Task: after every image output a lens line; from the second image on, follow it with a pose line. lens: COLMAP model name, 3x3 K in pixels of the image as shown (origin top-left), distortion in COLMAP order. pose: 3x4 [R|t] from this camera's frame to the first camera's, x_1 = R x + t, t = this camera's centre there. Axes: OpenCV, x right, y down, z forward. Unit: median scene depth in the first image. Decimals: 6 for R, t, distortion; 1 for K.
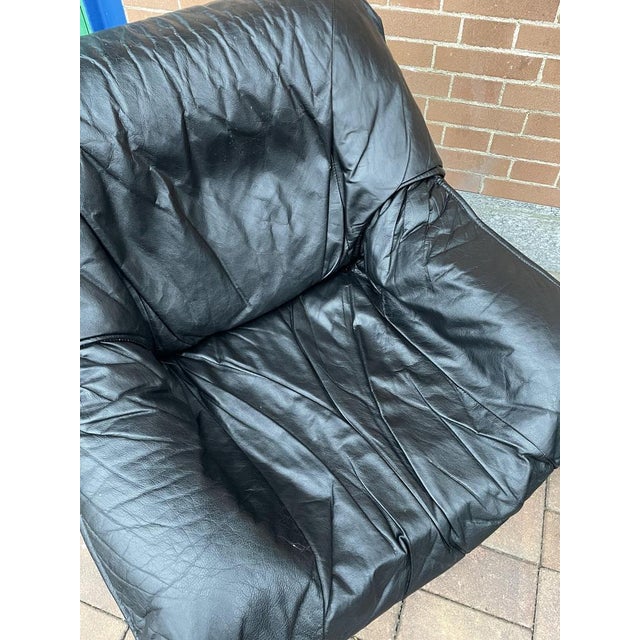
lens RADIAL K [[513.1, 0, 314.3], [0, 513.1, 320.2], [0, 0, 1]] dist [0.096261, -0.119371]
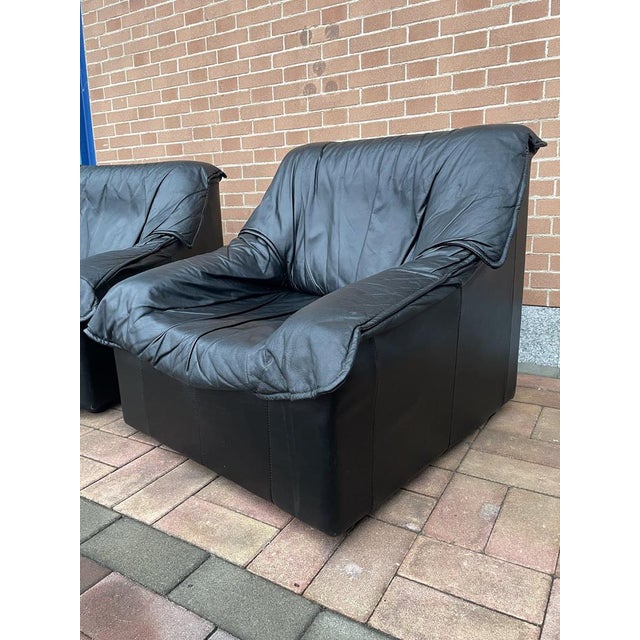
lens RADIAL K [[513.6, 0, 316.4], [0, 513.6, 316.1], [0, 0, 1]] dist [0.087753, -0.104813]
pose [[0.980602, 0.036476, -0.192587, 1.289115], [-0.145909, 0.791916, -0.592942, 1.226014], [0.130884, 0.609540, 0.781876, -0.382783]]
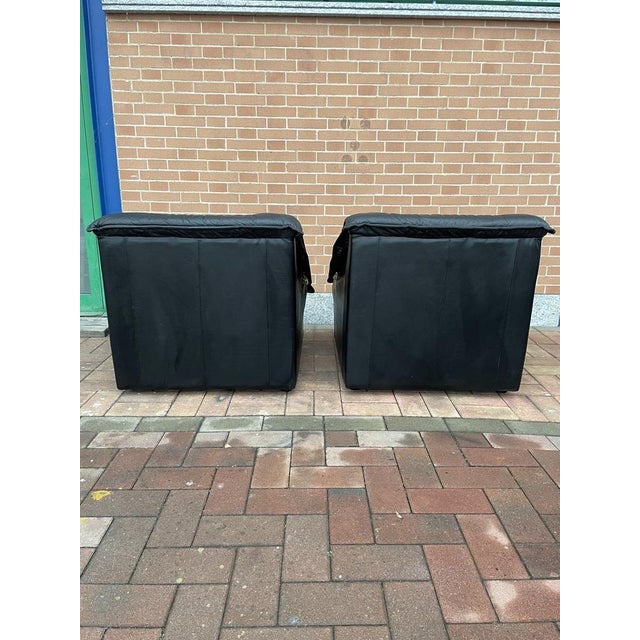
lens RADIAL K [[488.6, 0, 318.5], [0, 488.6, 319.8], [0, 0, 1]] dist [0.102172, -0.116232]
pose [[0.938306, -0.056042, 0.341236, -0.476381], [0.243904, 0.806772, -0.538173, 1.613292], [-0.245139, 0.588199, 0.770668, -1.003089]]
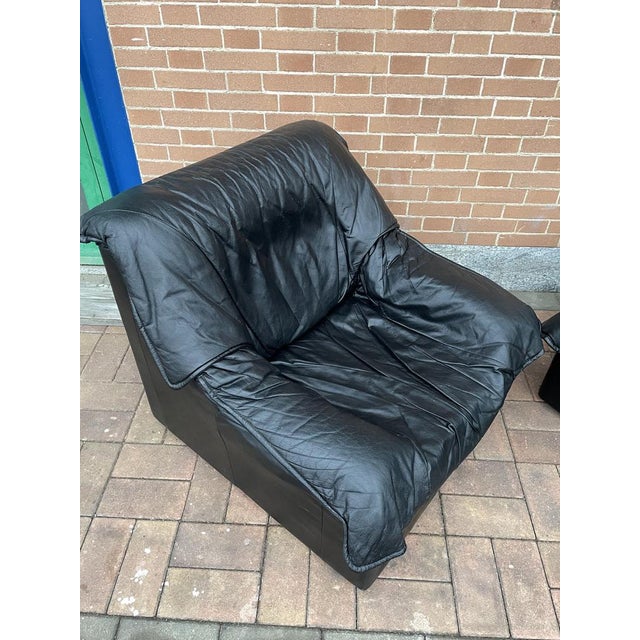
lens RADIAL K [[503.0, 0, 313.8], [0, 503.0, 316.5], [0, 0, 1]] dist [0.103760, -0.120412]
pose [[0.959295, -0.161284, 0.231819, -0.431642], [0.198266, 0.969190, -0.146154, 0.170891], [-0.201104, 0.186167, 0.961717, -0.416431]]
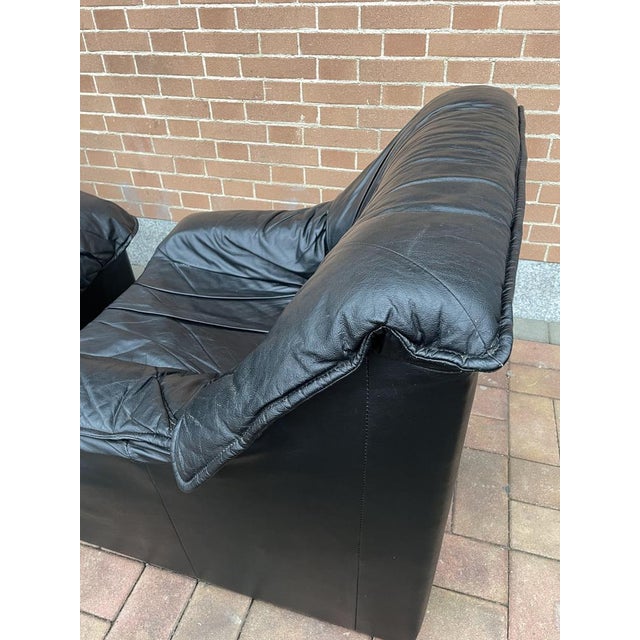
lens RADIAL K [[490.8, 0, 319.1], [0, 490.8, 318.3], [0, 0, 1]] dist [0.087248, -0.114878]
pose [[0.998761, -0.033170, 0.037088, 0.956832], [0.041461, 0.966894, -0.251786, 0.515334], [-0.027509, 0.253012, 0.967072, -0.305150]]
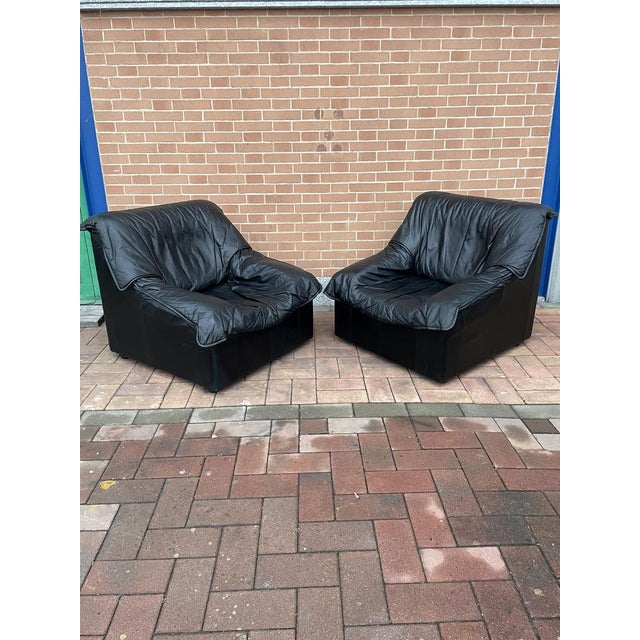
lens RADIAL K [[503.0, 0, 313.8], [0, 503.0, 316.5], [0, 0, 1]] dist [0.103760, -0.120412]
pose [[0.936029, -0.111033, 0.333947, -0.464181], [0.265963, 0.844607, -0.464653, 1.611536], [-0.230463, 0.523747, 0.820108, -1.373080]]
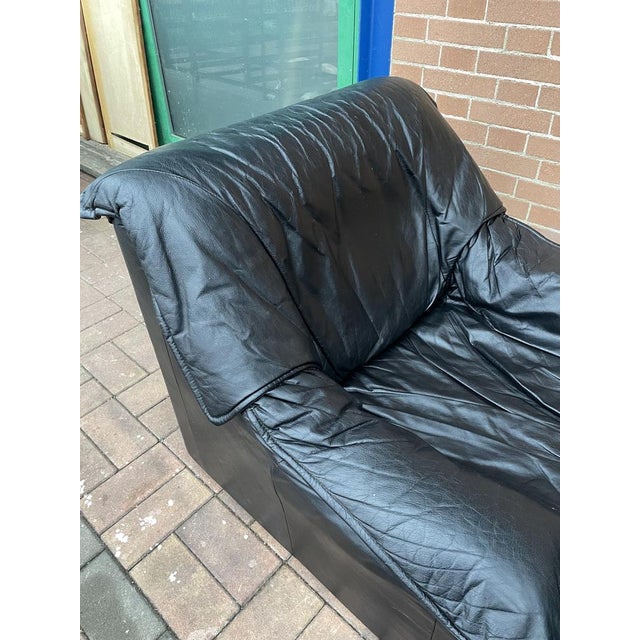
lens RADIAL K [[490.8, 0, 319.1], [0, 490.8, 318.3], [0, 0, 1]] dist [0.087248, -0.114878]
pose [[0.974258, -0.148345, 0.169752, -0.437525], [0.180834, 0.963879, -0.195539, 0.116010], [-0.134613, 0.221202, 0.965893, -0.017860]]
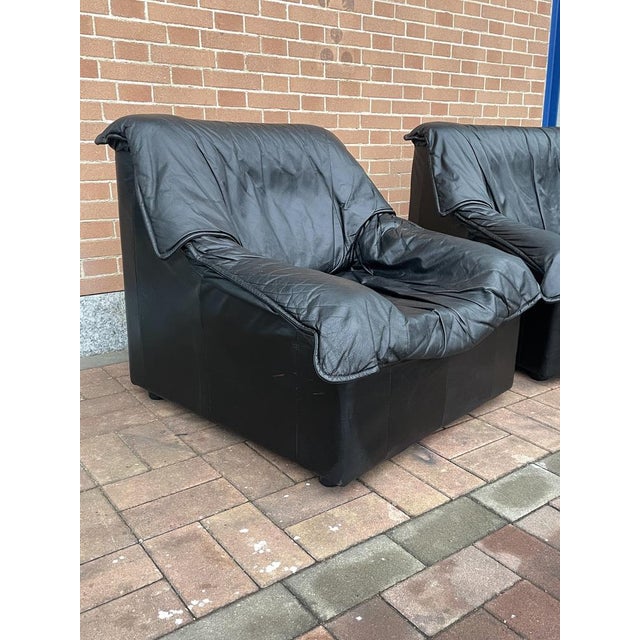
lens RADIAL K [[626.5, 0, 317.0], [0, 626.5, 319.6], [0, 0, 1]] dist [0.097534, -0.113396]
pose [[0.561981, -0.196752, 0.803409, -1.490968], [0.625300, 0.736874, -0.256937, 0.594244], [-0.541459, 0.646765, 0.537139, 0.082184]]
